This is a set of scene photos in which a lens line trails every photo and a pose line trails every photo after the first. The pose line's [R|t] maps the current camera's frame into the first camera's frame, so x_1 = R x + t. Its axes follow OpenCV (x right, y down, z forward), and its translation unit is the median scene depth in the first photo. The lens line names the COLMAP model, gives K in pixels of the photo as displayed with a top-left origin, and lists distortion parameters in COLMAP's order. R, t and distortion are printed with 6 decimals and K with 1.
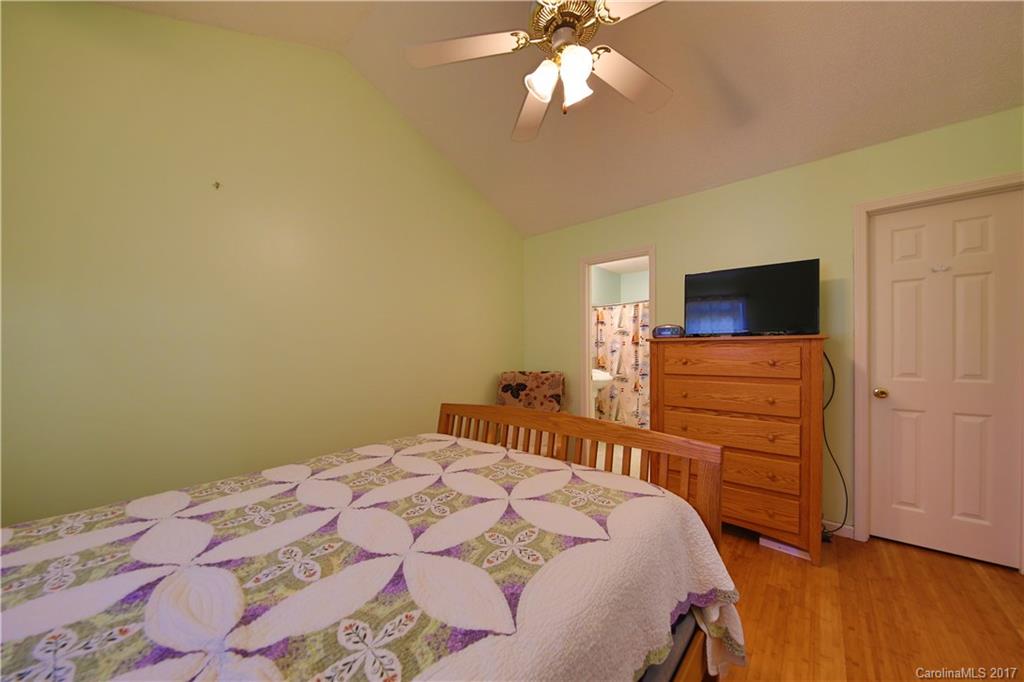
lens RADIAL K [[346.8, 0, 514.9], [0, 346.8, 347.8], [0, 0, 1]] dist [-0.005702, -0.001065]
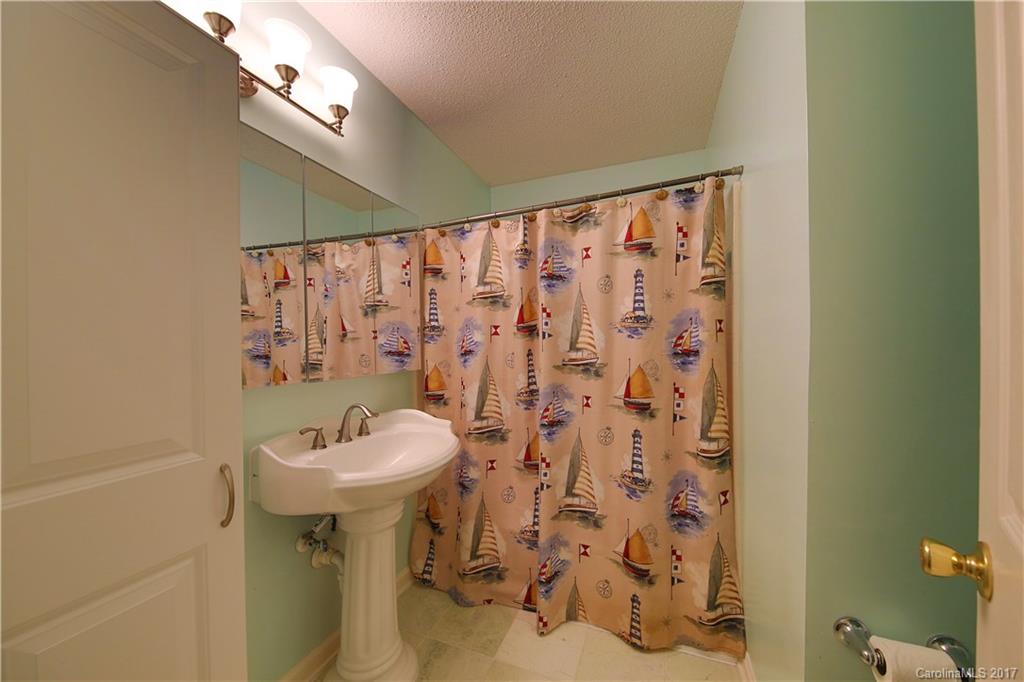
lens RADIAL K [[346.8, 0, 512.1], [0, 346.8, 341.5], [0, 0, 1]] dist [-0.005702, -0.001065]
pose [[0.941212, -0.006337, 0.337758, 0.213186], [0.006641, 0.999978, 0.000258, -0.001082], [-0.337752, 0.002000, 0.941233, 0.667895]]
